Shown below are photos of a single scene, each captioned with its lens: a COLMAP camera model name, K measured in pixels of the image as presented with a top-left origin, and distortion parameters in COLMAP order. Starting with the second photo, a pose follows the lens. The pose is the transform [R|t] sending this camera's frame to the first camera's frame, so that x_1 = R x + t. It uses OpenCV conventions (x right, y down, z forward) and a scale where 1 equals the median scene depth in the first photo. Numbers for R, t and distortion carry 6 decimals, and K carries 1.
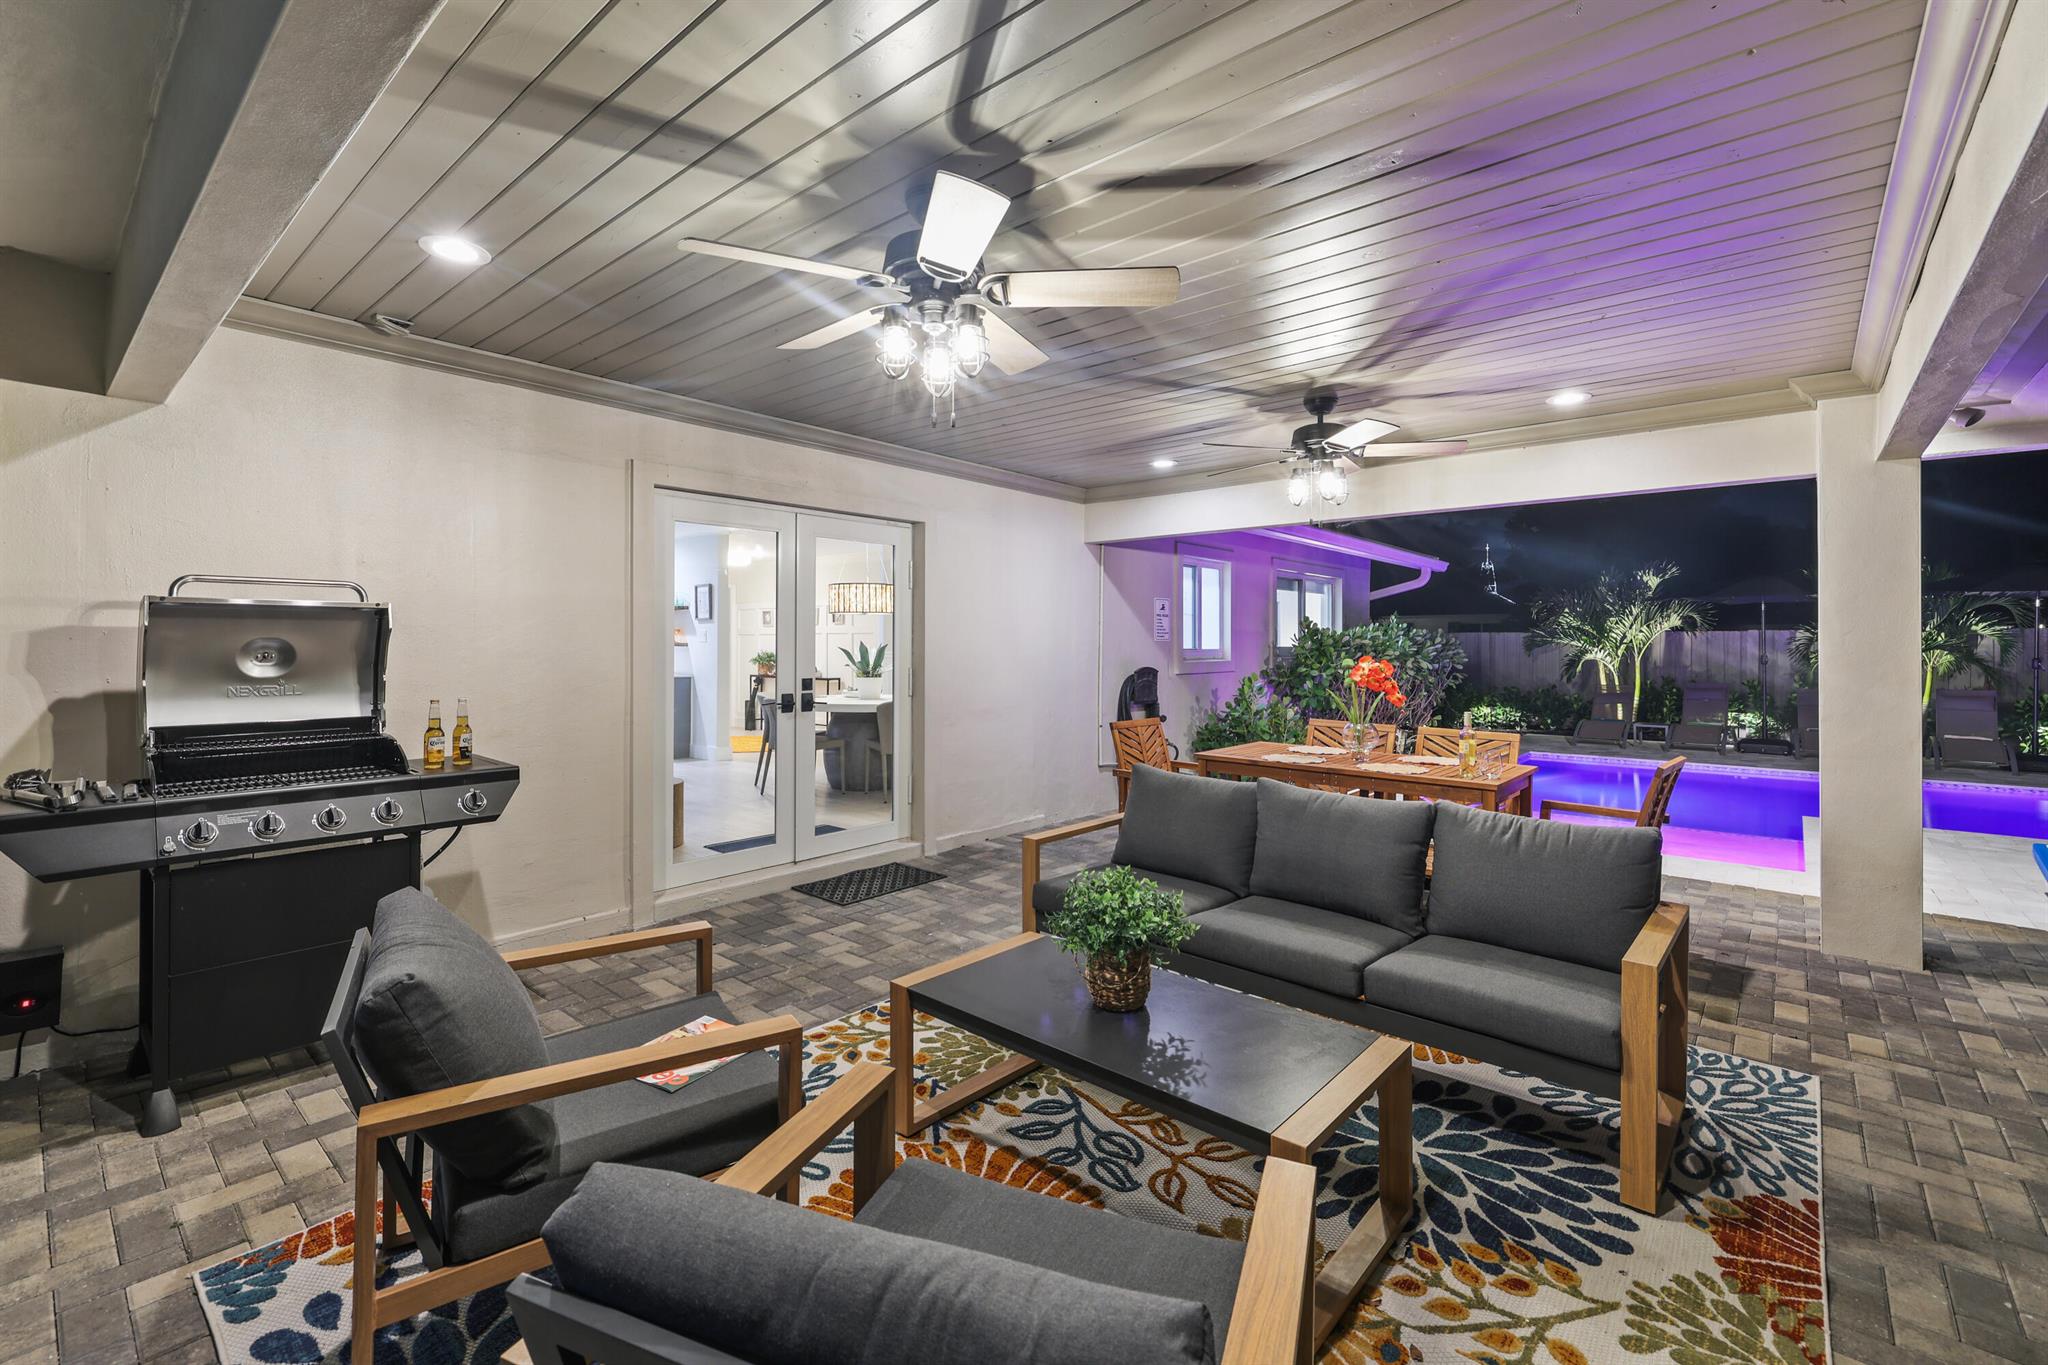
lens RADIAL K [[886.5, 0, 1016.6], [0, 886.5, 642.7], [0, 0, 1]] dist [0.001477, 0.000274]
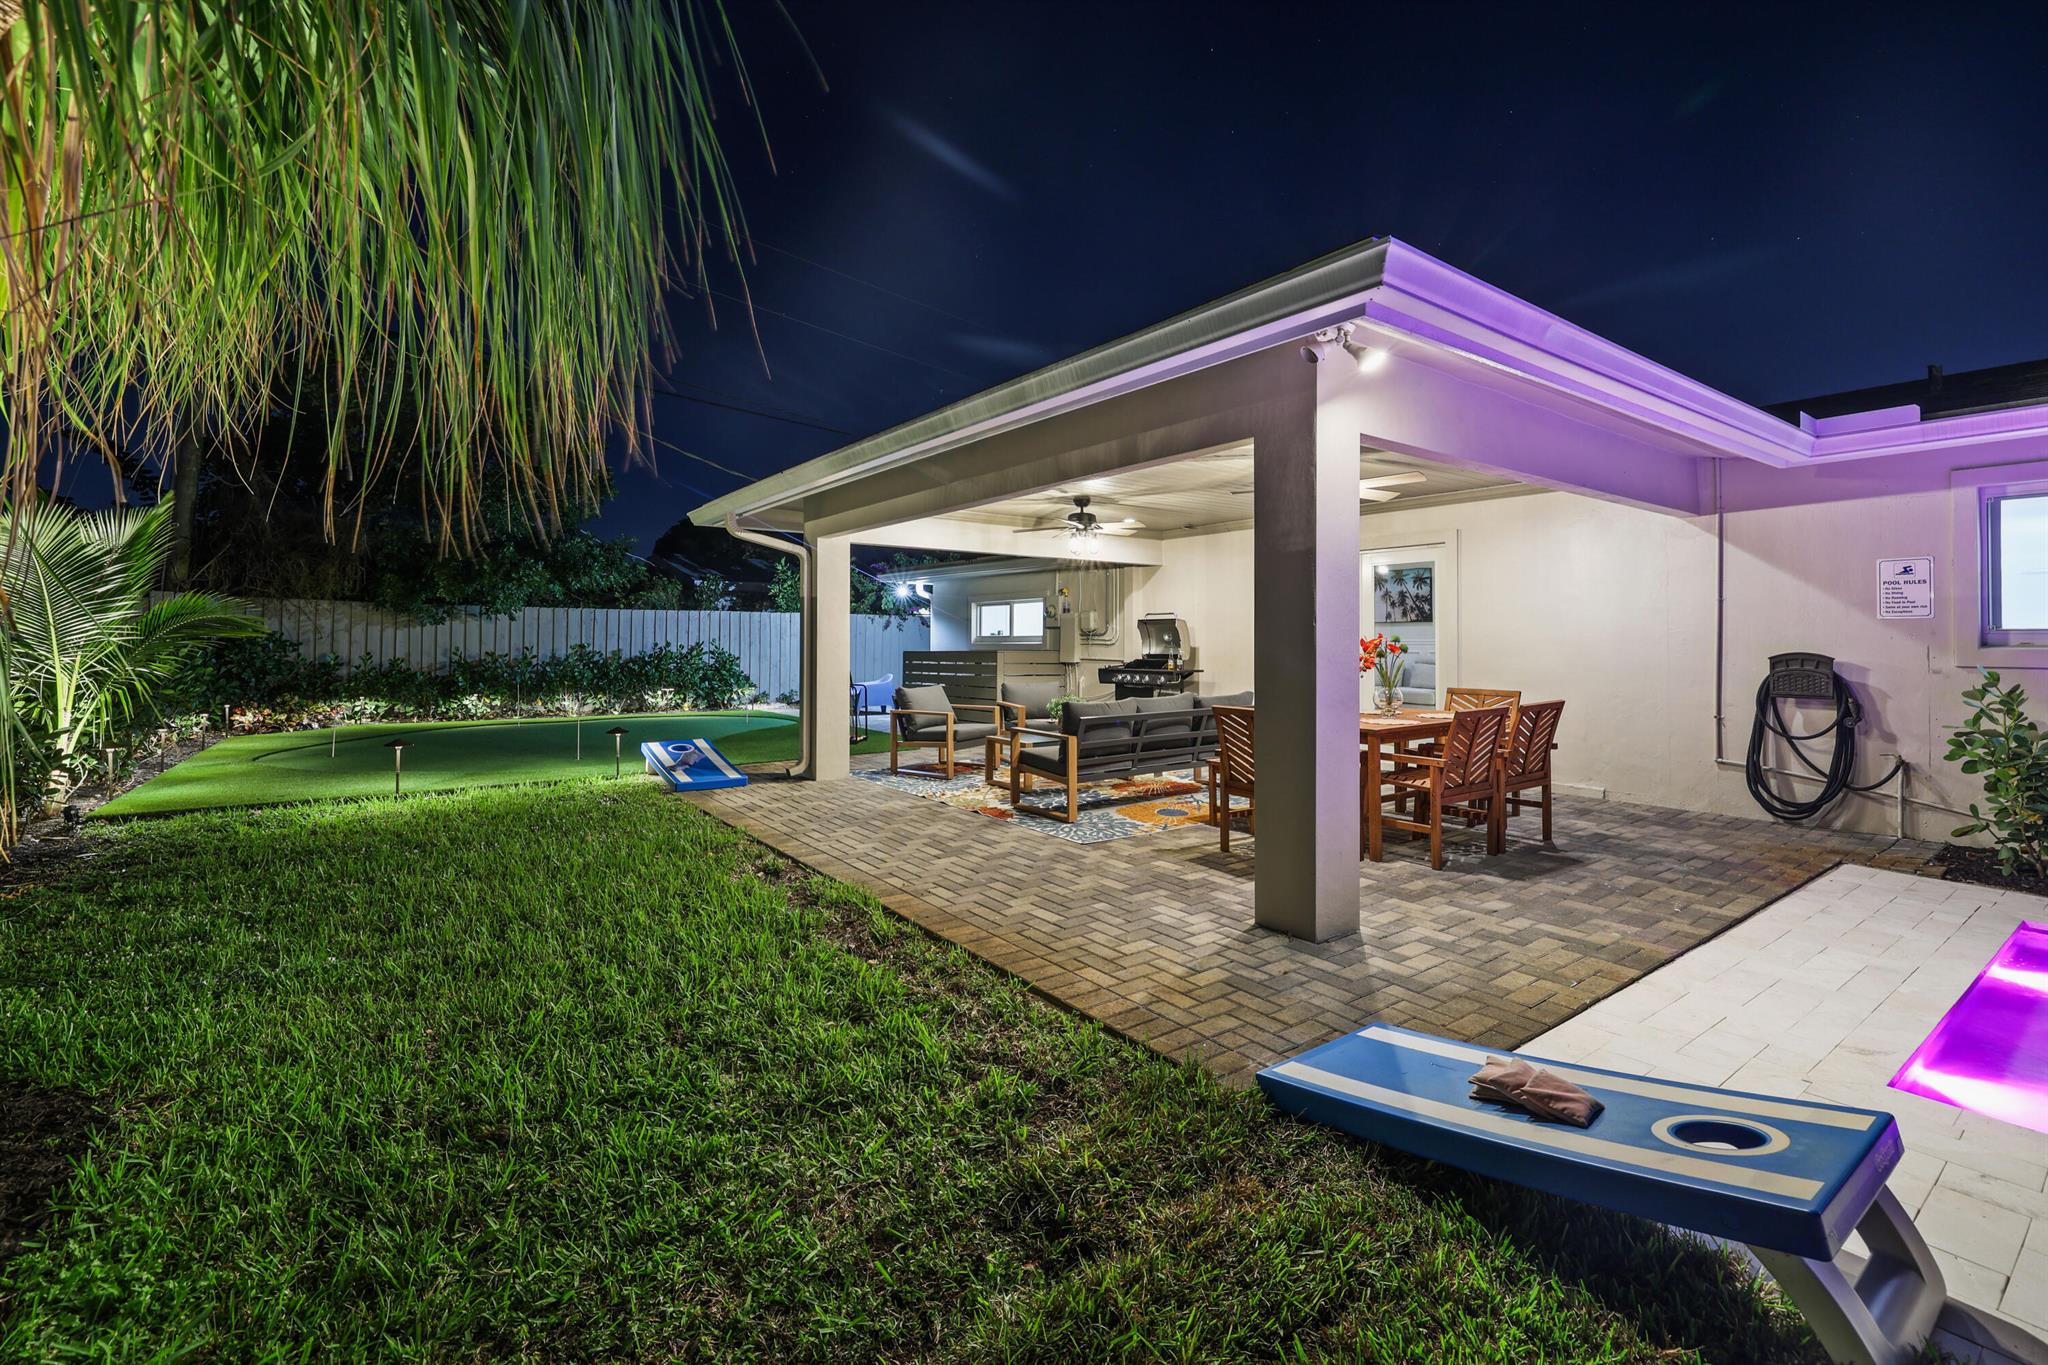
lens RADIAL K [[886.5, 0, 1016.6], [0, 886.5, 642.7], [0, 0, 1]] dist [0.001477, 0.000274]
pose [[-0.232680, -0.001860, -0.972552, 2.297751], [-0.002142, 0.999997, -0.001400, 0.045101], [0.972551, 0.001757, -0.232683, 1.074954]]
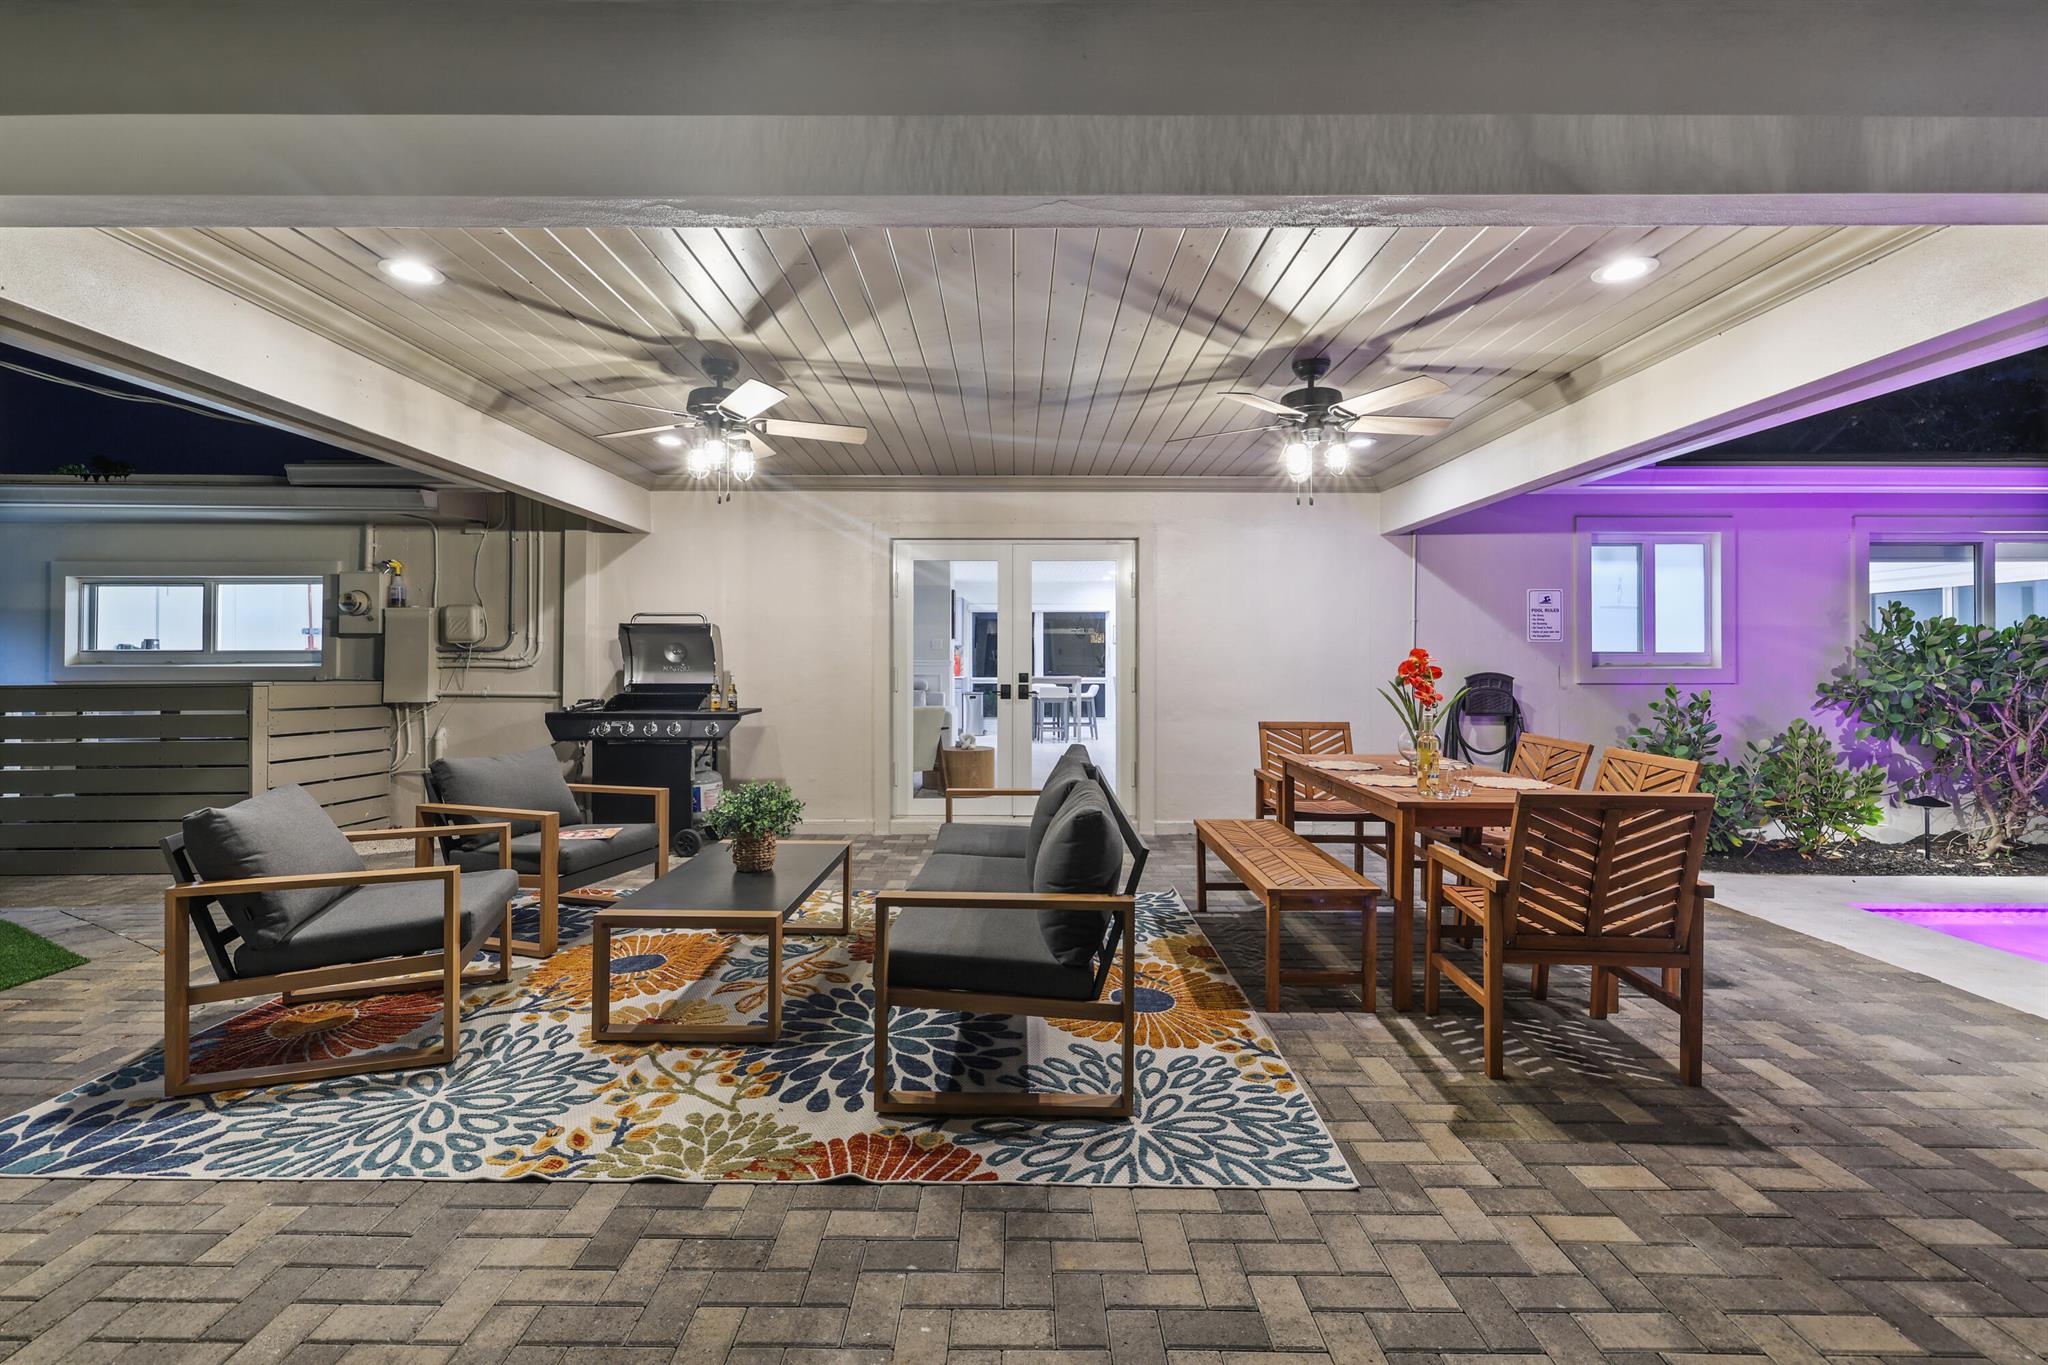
lens RADIAL K [[886.0, 0, 1013.8], [0, 886.0, 654.7], [0, 0, 1]] dist [0.001397, 0.000104]
pose [[0.650896, -0.008918, -0.759114, 1.044589], [0.001270, 0.999942, -0.010658, 0.040244], [0.759166, 0.005973, 0.650870, 0.236827]]
